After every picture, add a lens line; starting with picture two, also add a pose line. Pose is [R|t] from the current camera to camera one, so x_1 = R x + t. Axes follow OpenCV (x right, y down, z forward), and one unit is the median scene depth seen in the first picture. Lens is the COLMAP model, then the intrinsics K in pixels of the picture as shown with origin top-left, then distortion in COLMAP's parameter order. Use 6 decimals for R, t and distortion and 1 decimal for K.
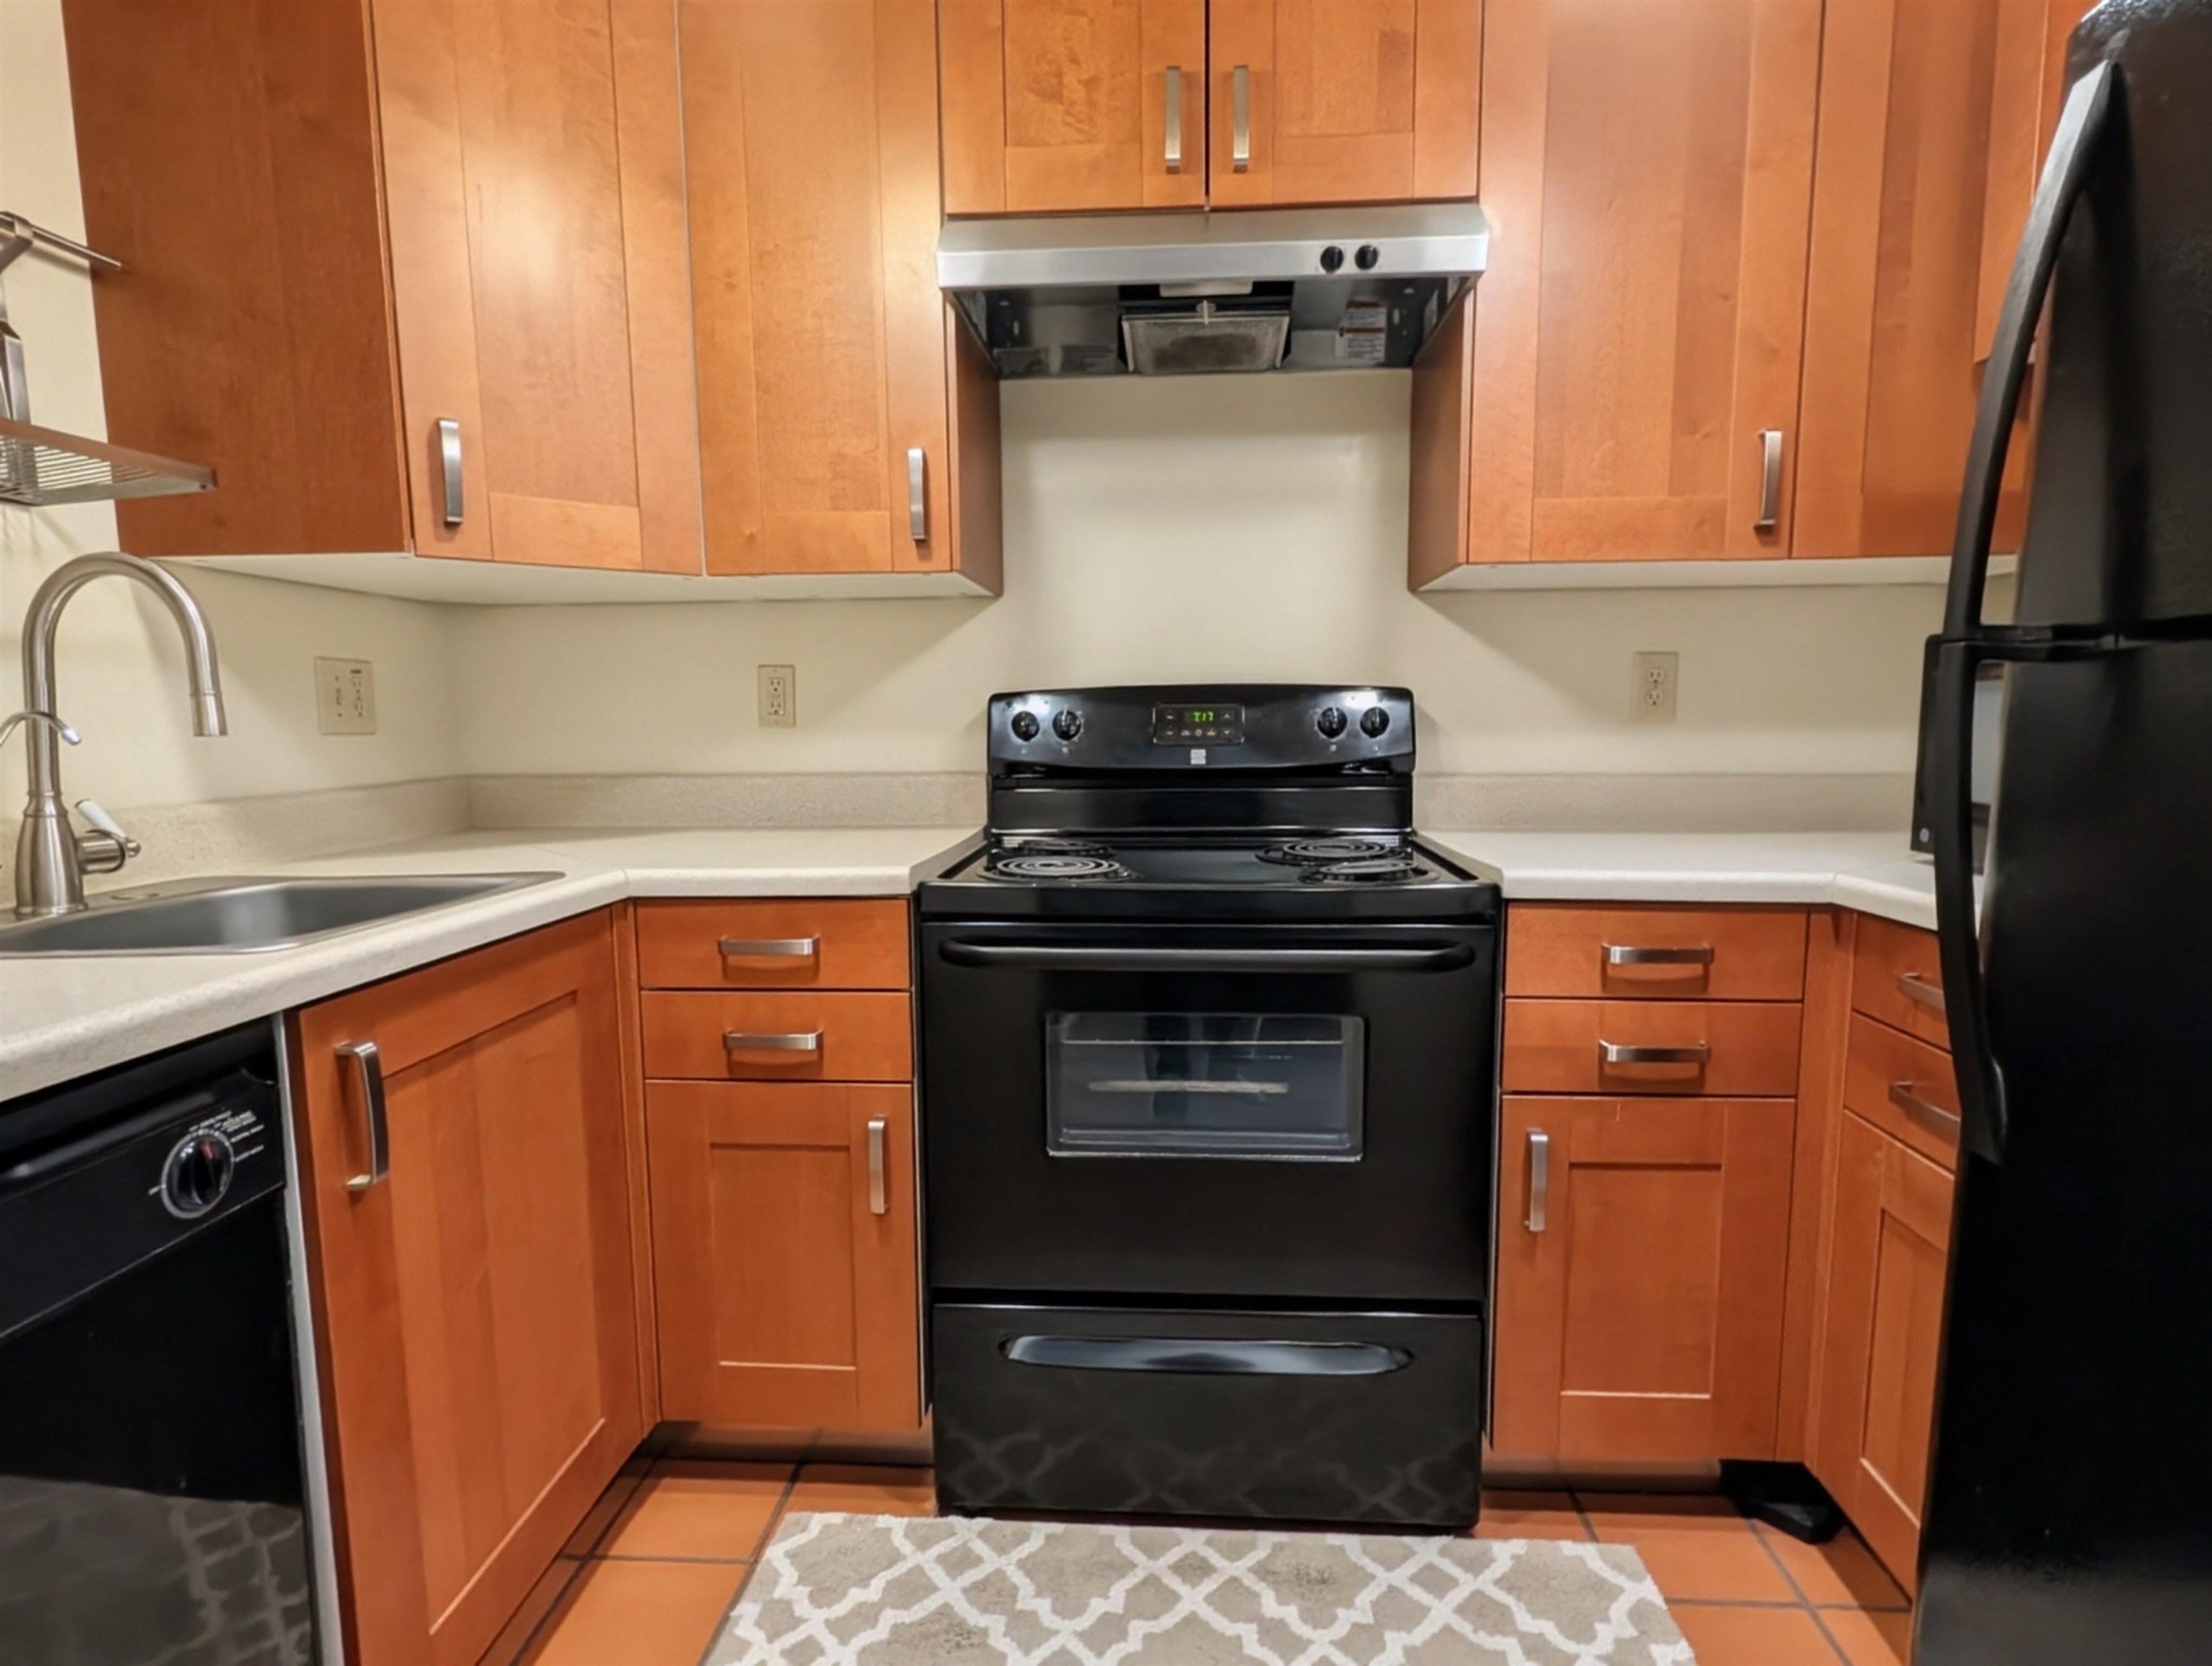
lens RADIAL K [[1122.6, 0, 1118.3], [0, 1122.6, 842.9], [0, 0, 1]] dist [0.000010, -0.000815]
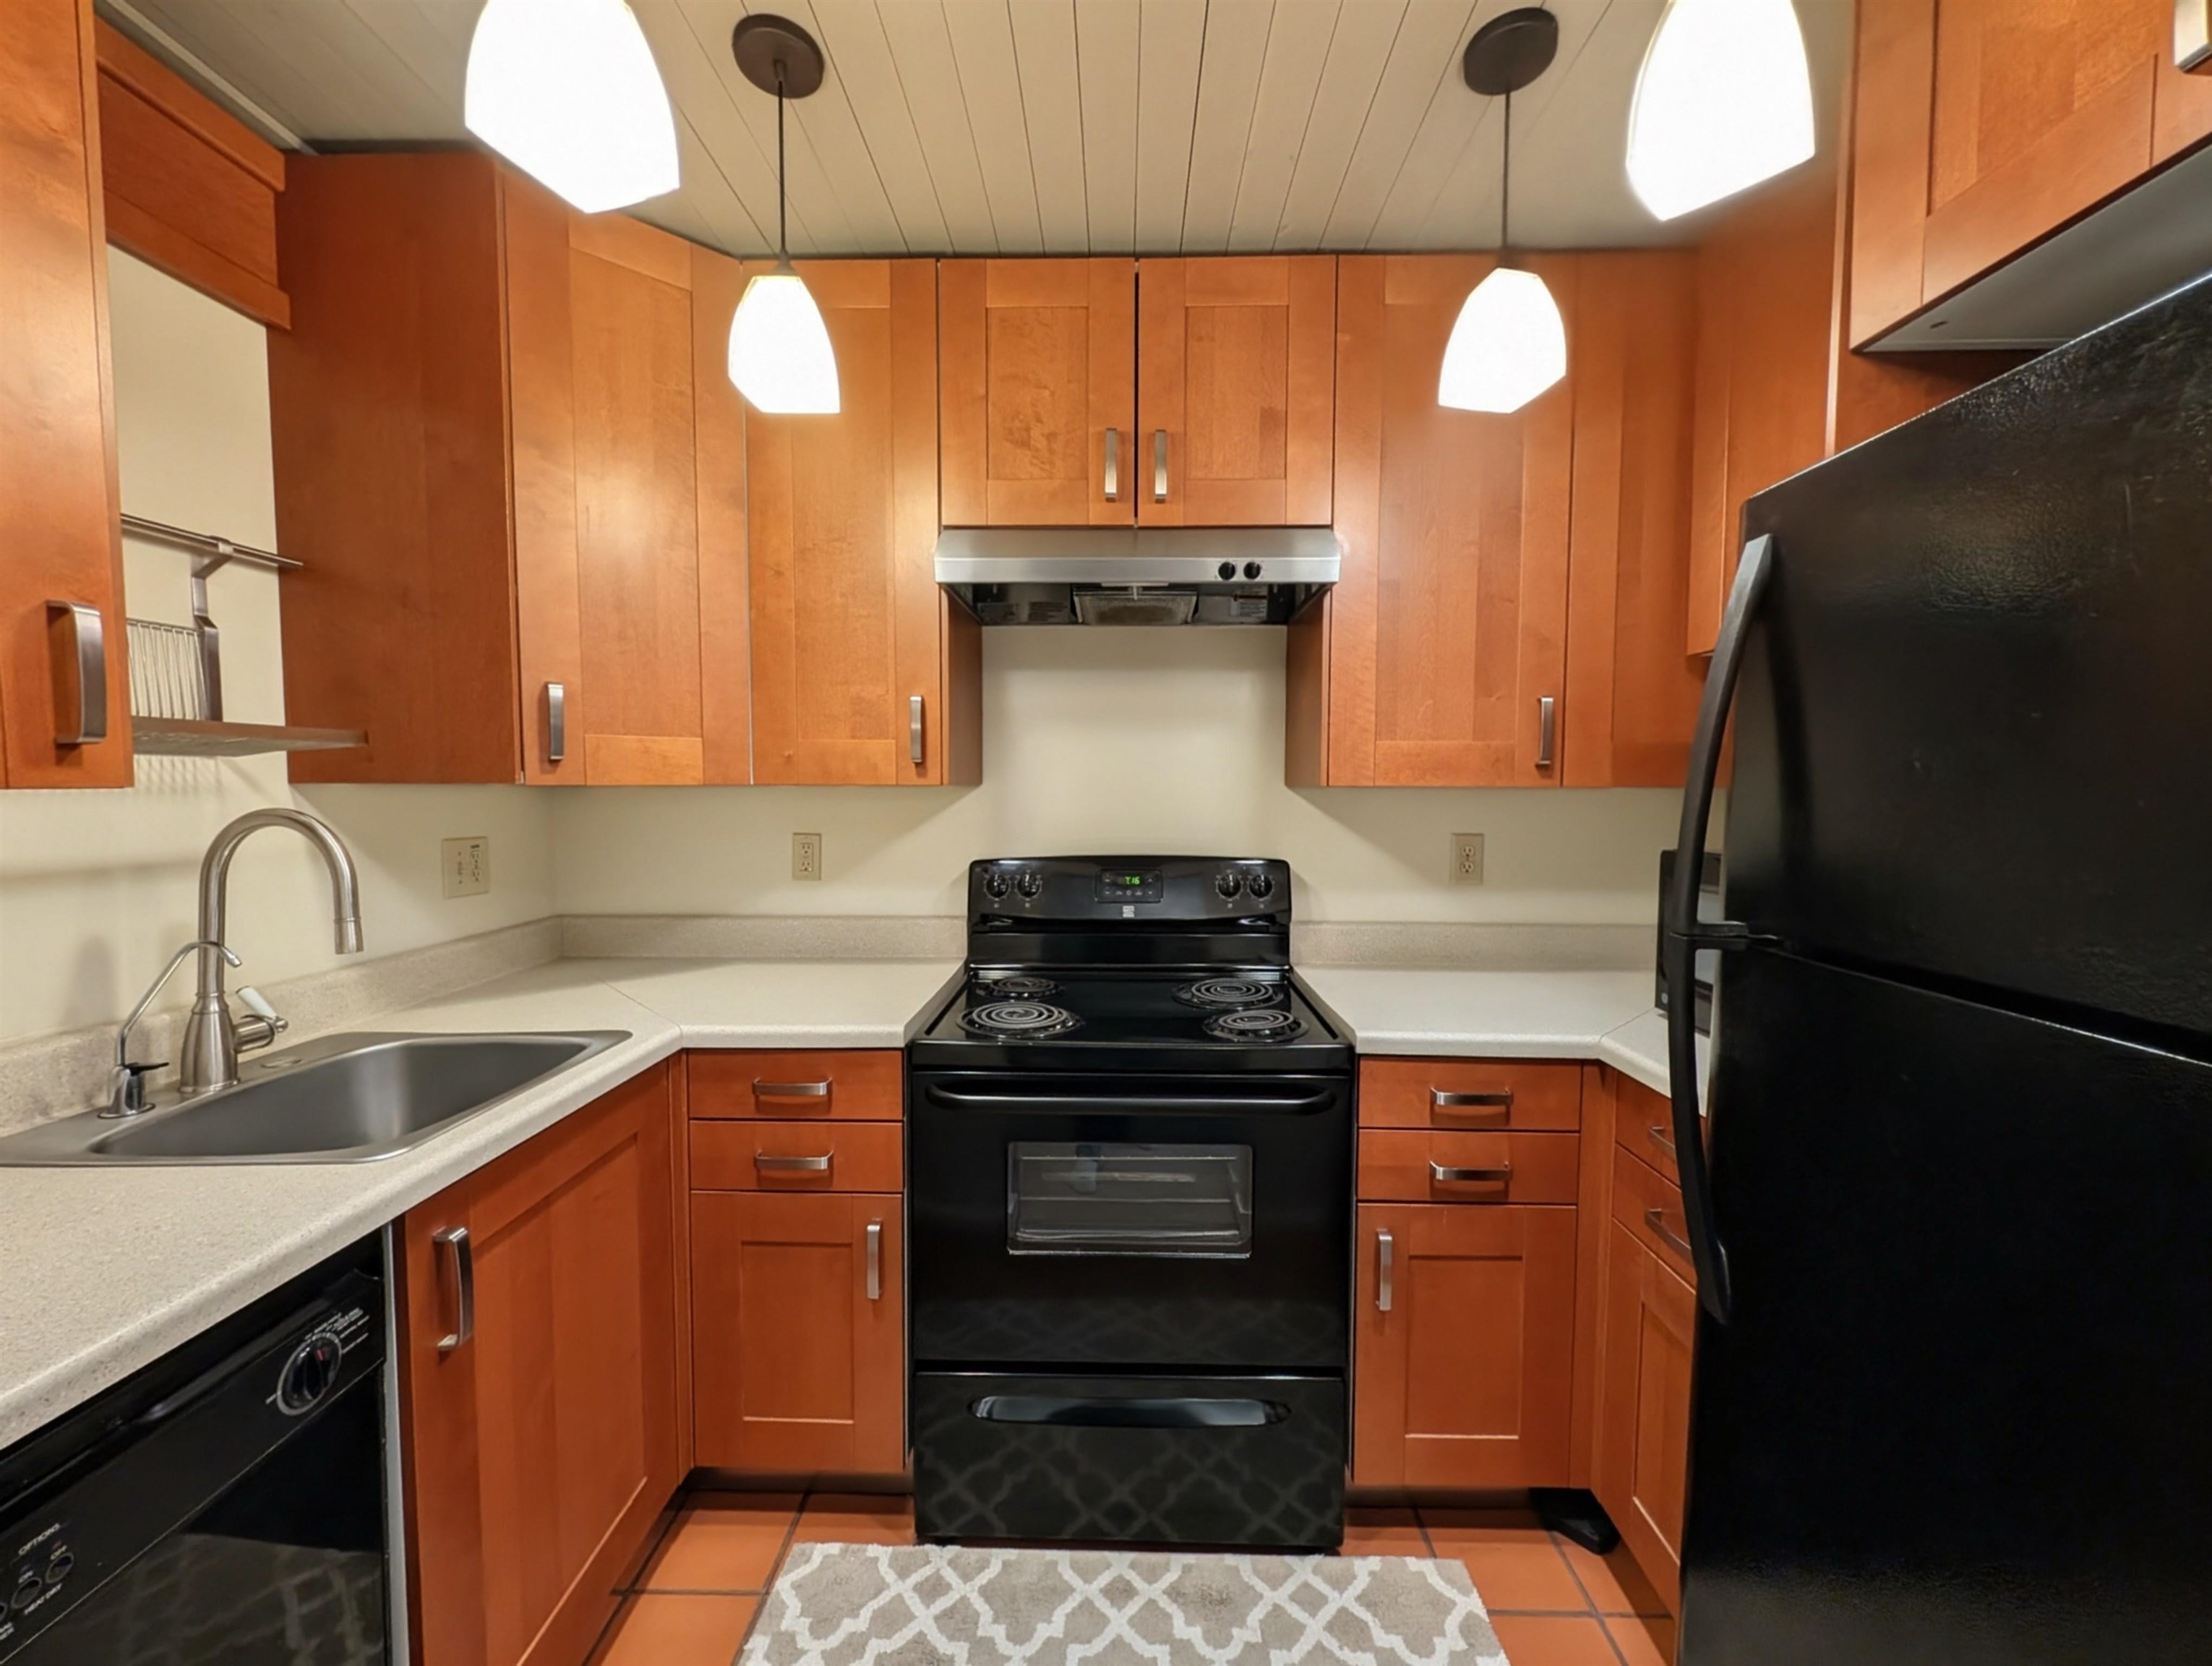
lens RADIAL K [[849.1, 0, 1108.2], [0, 849.1, 830.5], [0, 0, 1]] dist [-0.001358, 0.000192]
pose [[0.999136, 0.008767, 0.040630, 0.007594], [-0.006206, 0.998010, -0.062746, -0.141290], [-0.041099, 0.062439, 0.997202, -0.001490]]
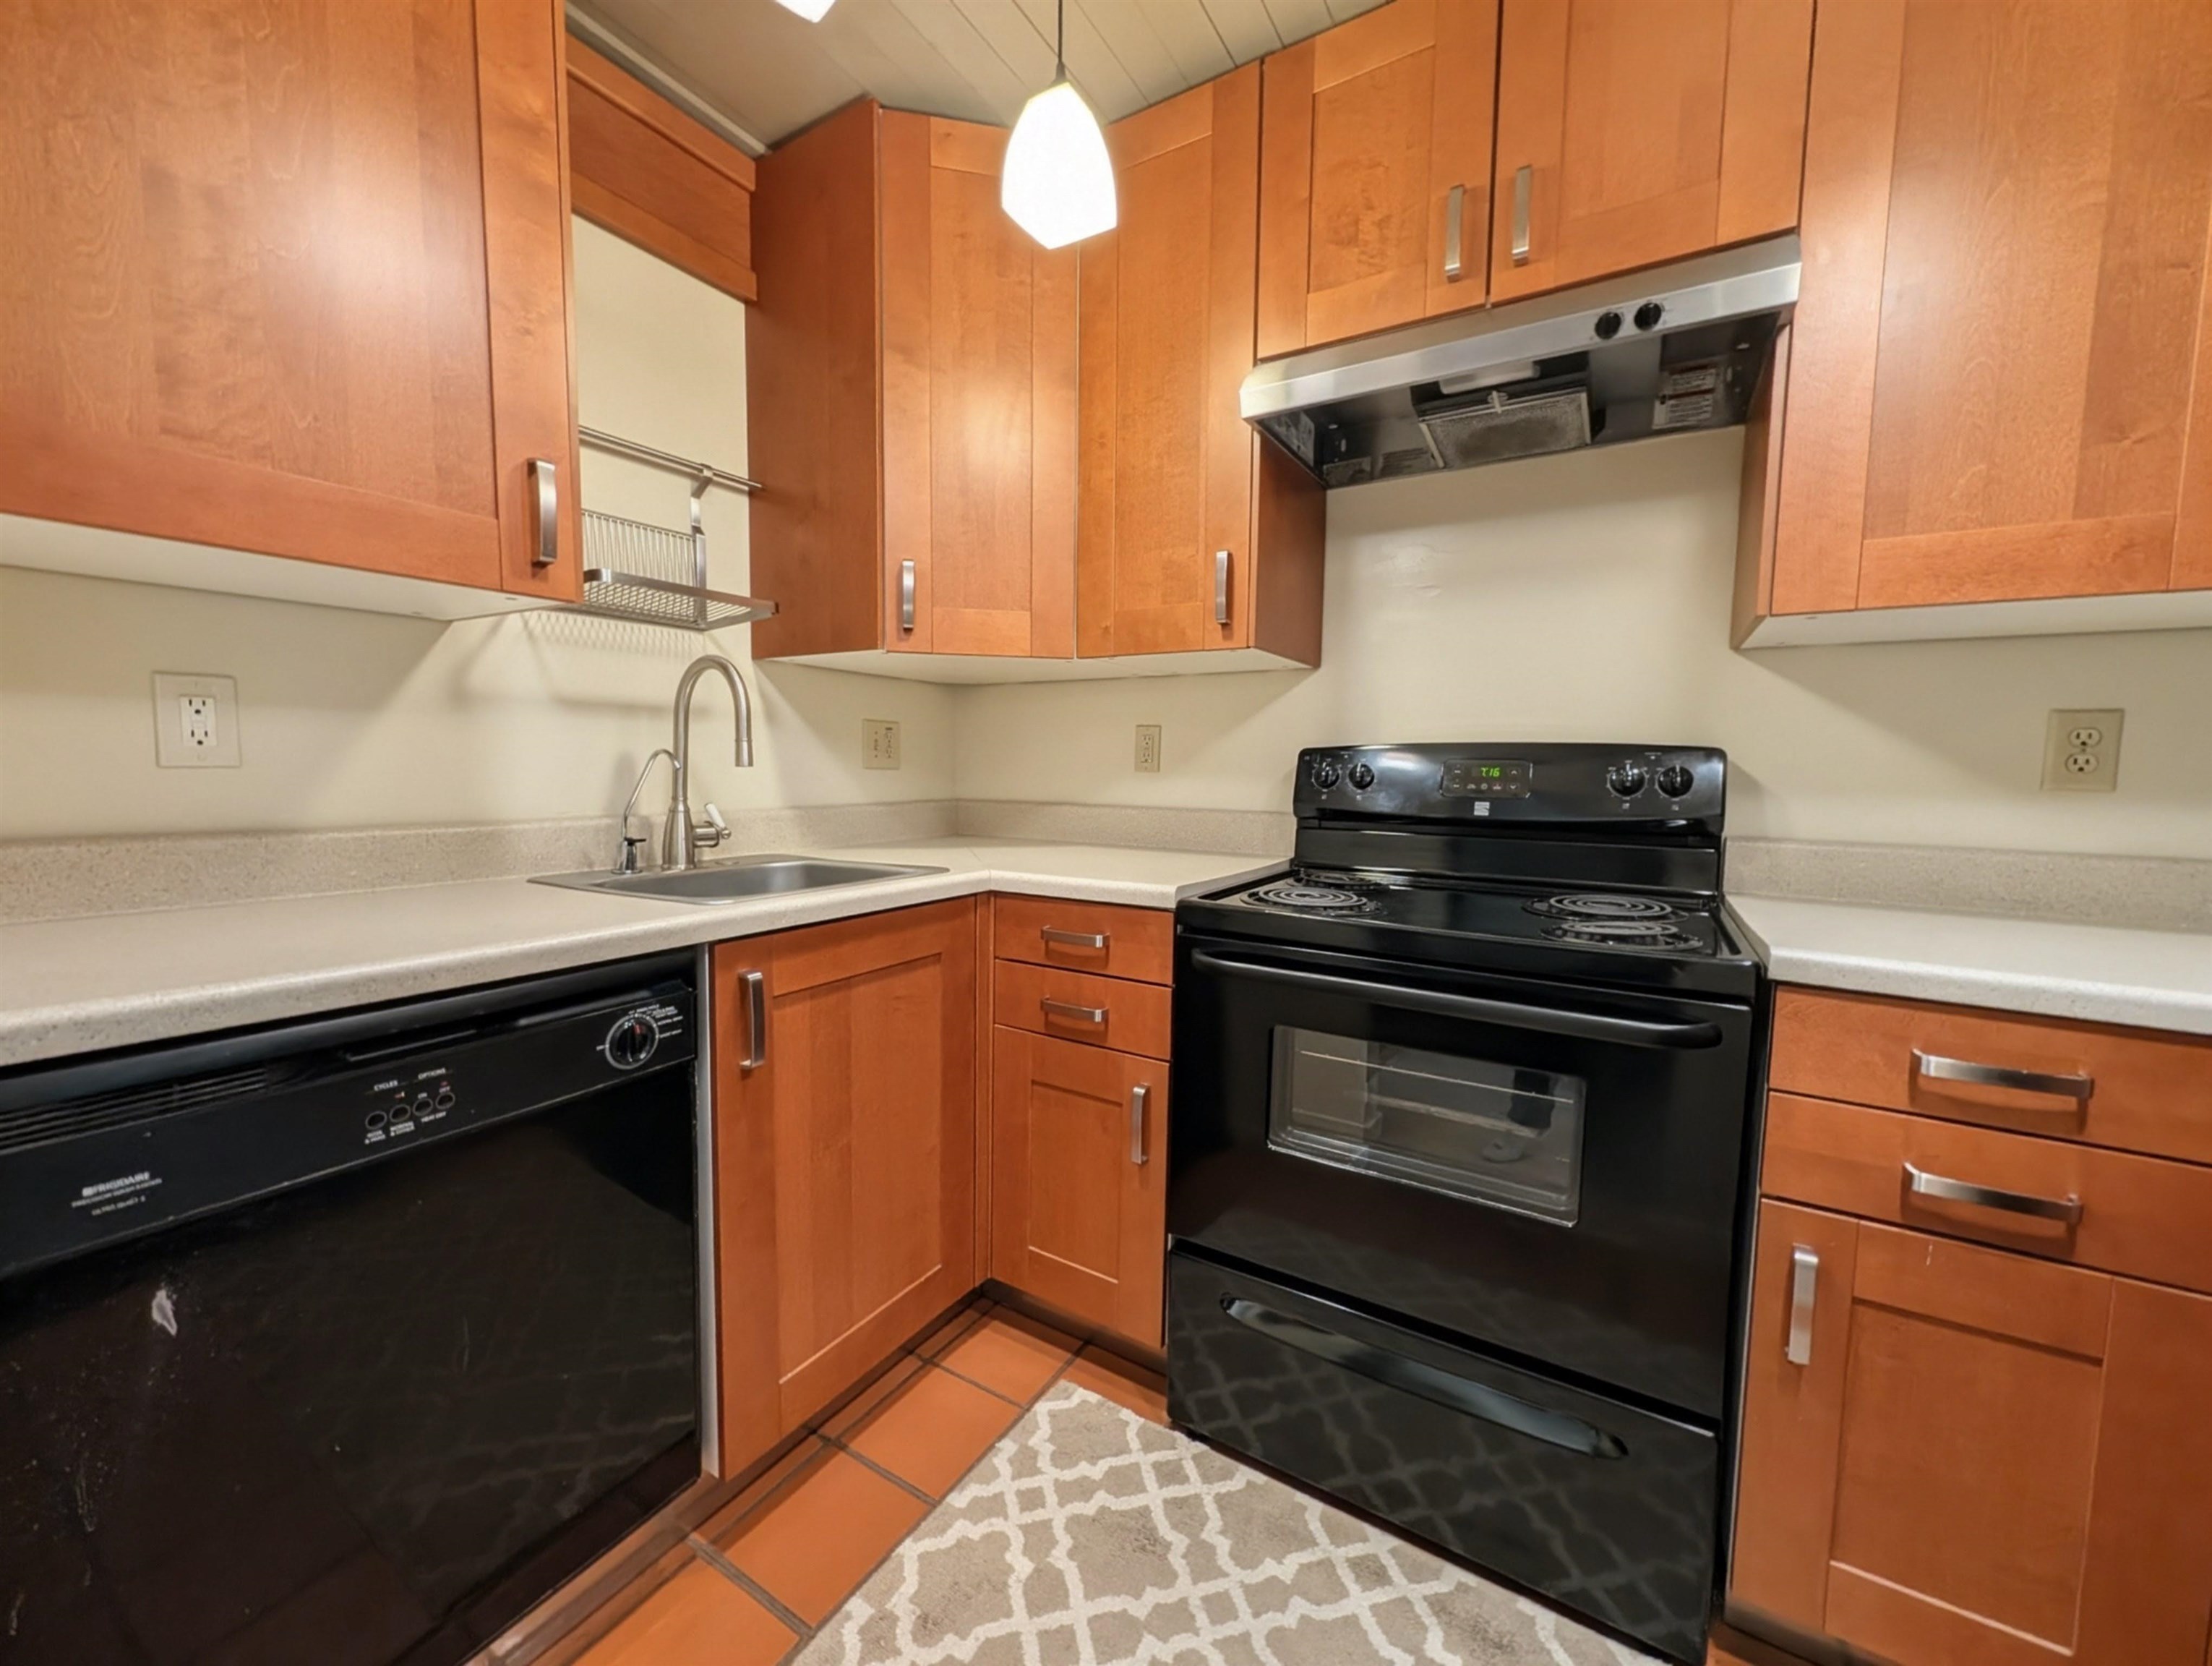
lens RADIAL K [[849.1, 0, 1108.2], [0, 849.1, 830.5], [0, 0, 1]] dist [-0.001358, 0.000192]
pose [[0.882960, 0.057316, -0.465937, 0.176185], [-0.075171, 0.996974, -0.019810, -0.015505], [0.463392, 0.052516, 0.884596, 0.136819]]
